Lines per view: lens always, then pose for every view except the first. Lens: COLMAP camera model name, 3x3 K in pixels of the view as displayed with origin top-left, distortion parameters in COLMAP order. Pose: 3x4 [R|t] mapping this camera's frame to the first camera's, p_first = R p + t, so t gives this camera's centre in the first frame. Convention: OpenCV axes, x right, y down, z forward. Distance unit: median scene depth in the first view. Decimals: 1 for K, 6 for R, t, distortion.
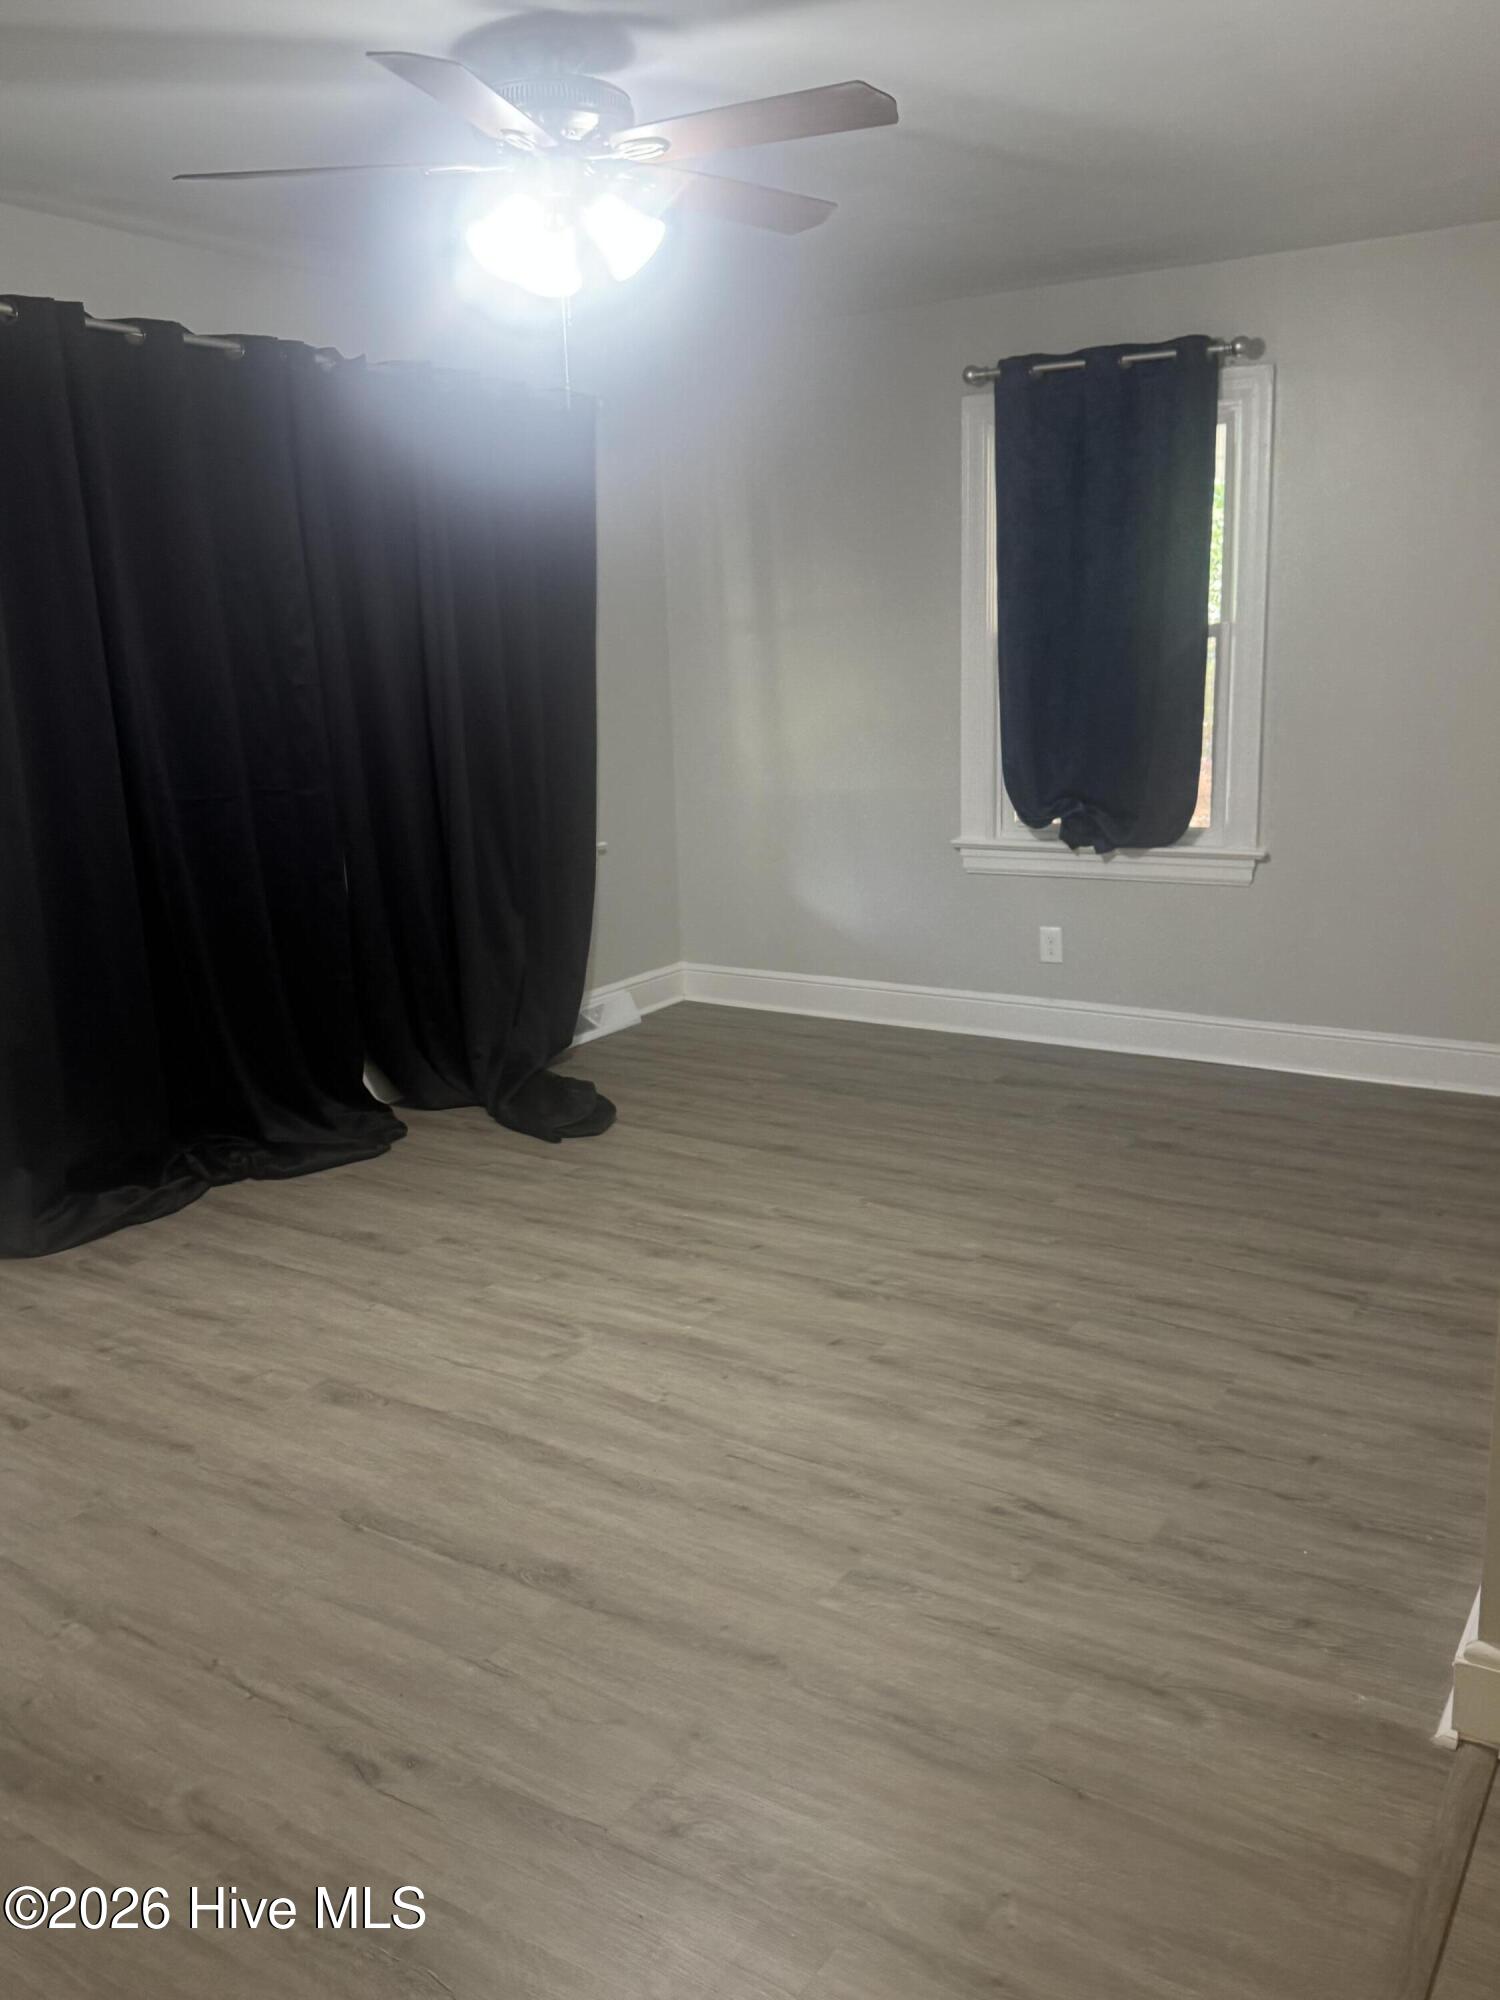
lens RADIAL K [[1612.3, 0, 755.6], [0, 1612.3, 991.6], [0, 0, 1]] dist [0.130482, -0.226932]
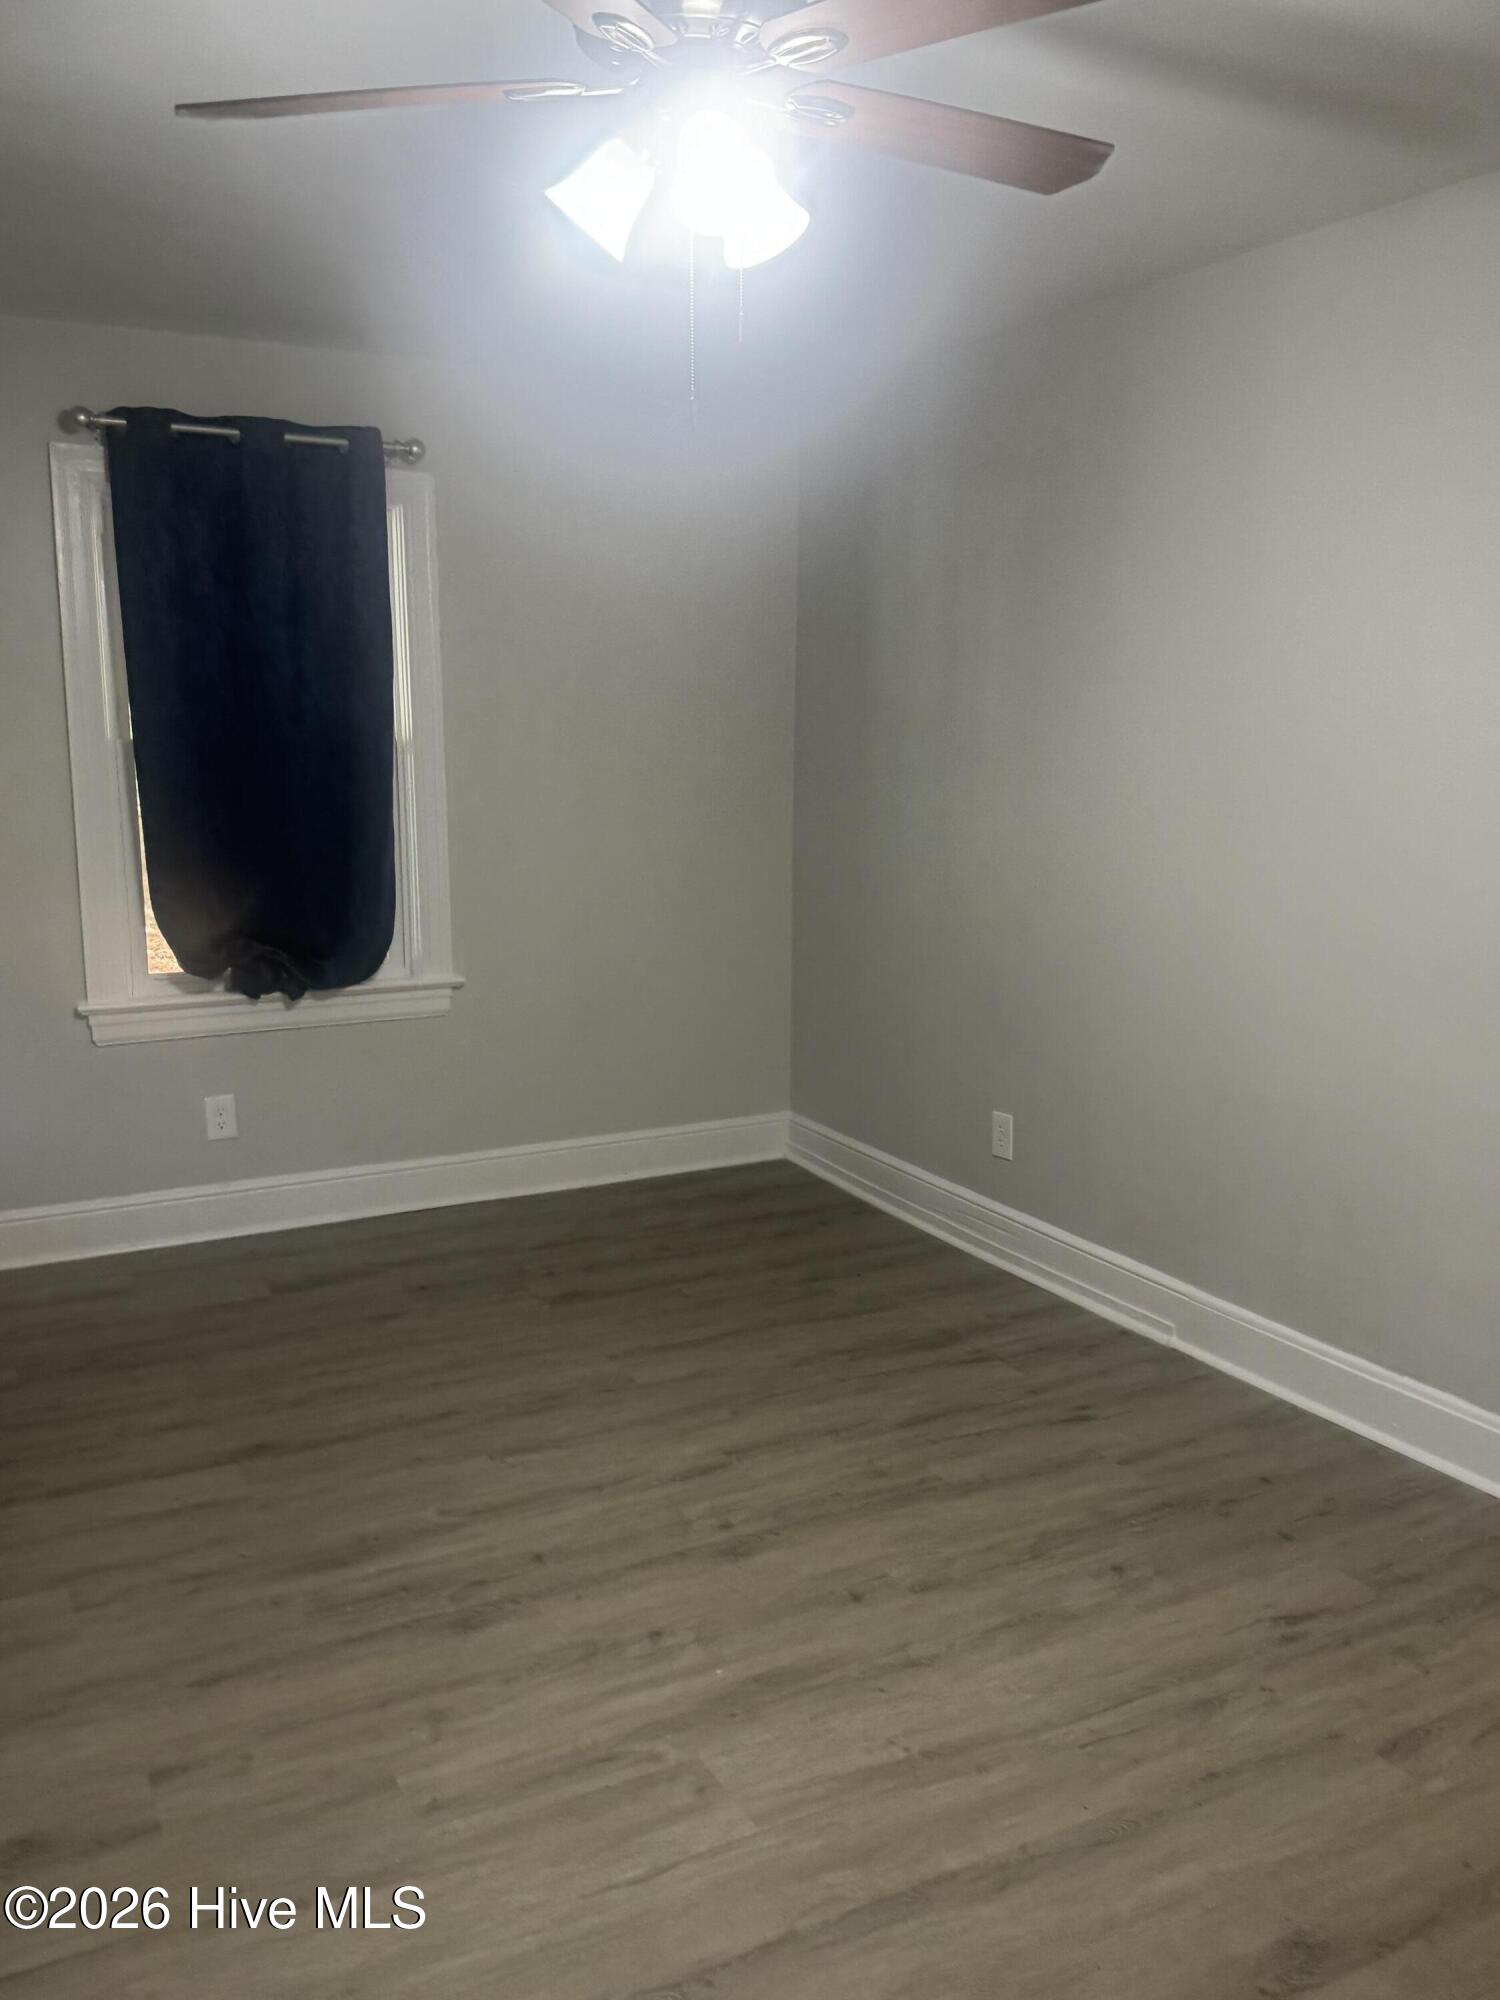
lens RADIAL K [[1612.3, 0, 746.6], [0, 1612.3, 997.9], [0, 0, 1]] dist [0.130482, -0.226932]
pose [[0.497432, -0.119386, 0.859249, -0.576767], [0.169942, 0.984704, 0.038435, -0.111094], [-0.850694, 0.126904, 0.510112, 0.506386]]
